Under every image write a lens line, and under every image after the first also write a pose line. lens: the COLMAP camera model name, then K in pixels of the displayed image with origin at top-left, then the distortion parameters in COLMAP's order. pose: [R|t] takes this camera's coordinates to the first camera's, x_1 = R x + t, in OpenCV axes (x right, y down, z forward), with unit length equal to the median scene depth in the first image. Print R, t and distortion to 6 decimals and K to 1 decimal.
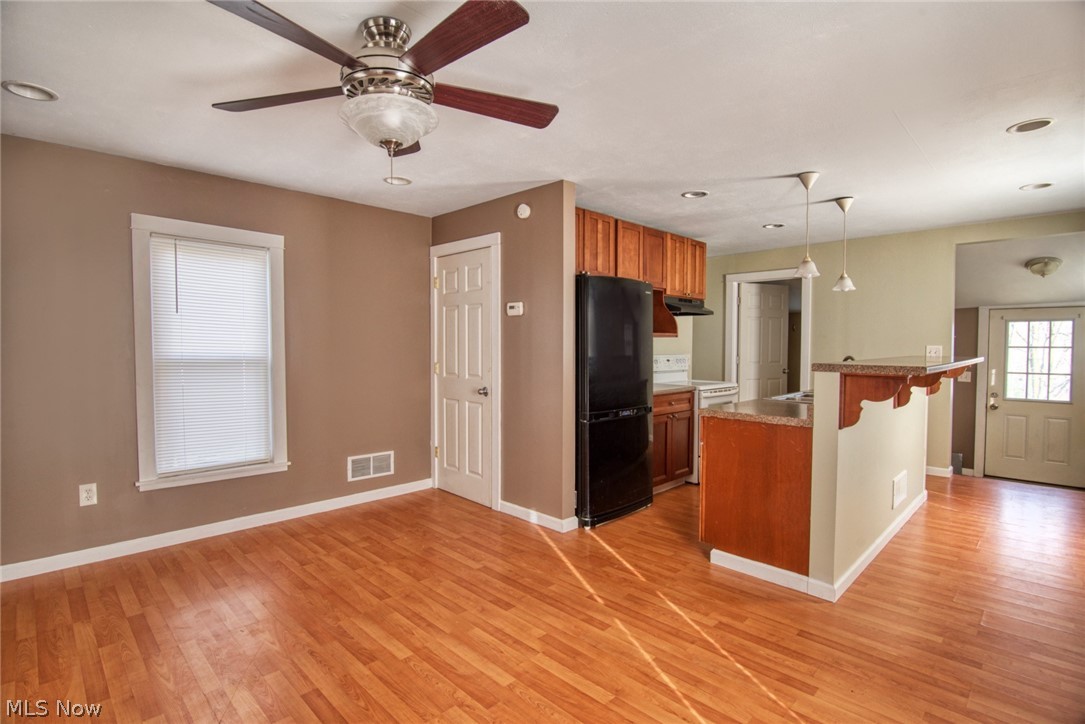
lens RADIAL K [[534.0, 0, 535.0], [0, 534.0, 361.6], [0, 0, 1]] dist [-0.018357, 0.000574]
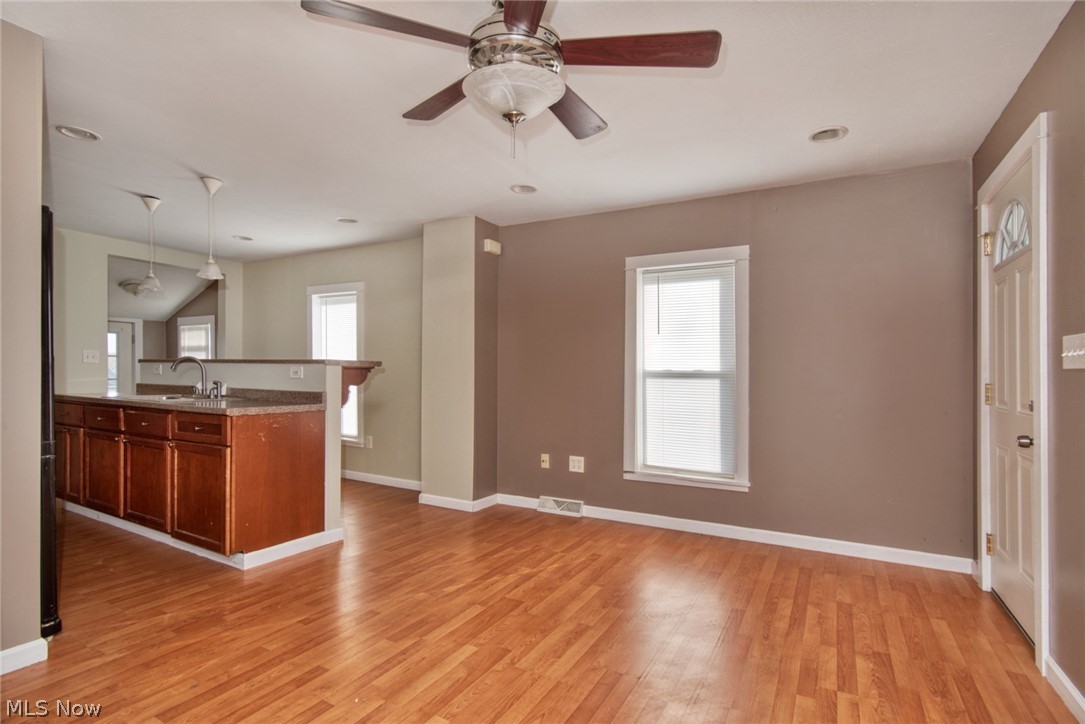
lens RADIAL K [[534.0, 0, 547.2], [0, 534.0, 366.9], [0, 0, 1]] dist [-0.018357, 0.000574]
pose [[-0.284724, 0.003784, 0.958602, -0.478223], [0.021311, 0.999770, 0.002383, 0.017610], [-0.958373, 0.021107, -0.284739, 0.490412]]
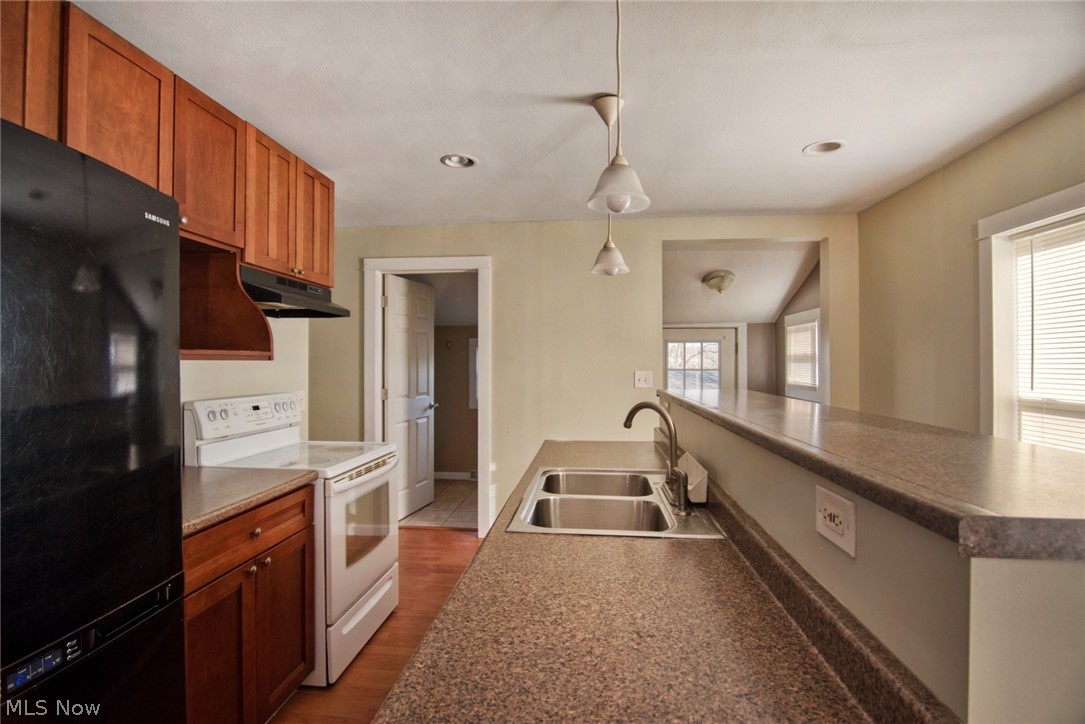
lens RADIAL K [[534.0, 0, 539.0], [0, 534.0, 361.0], [0, 0, 1]] dist [-0.018357, 0.000574]
pose [[0.768803, -0.000645, 0.639486, 0.162369], [0.023891, 0.999330, -0.027714, -0.029115], [-0.639040, 0.036584, 0.768303, 0.546354]]
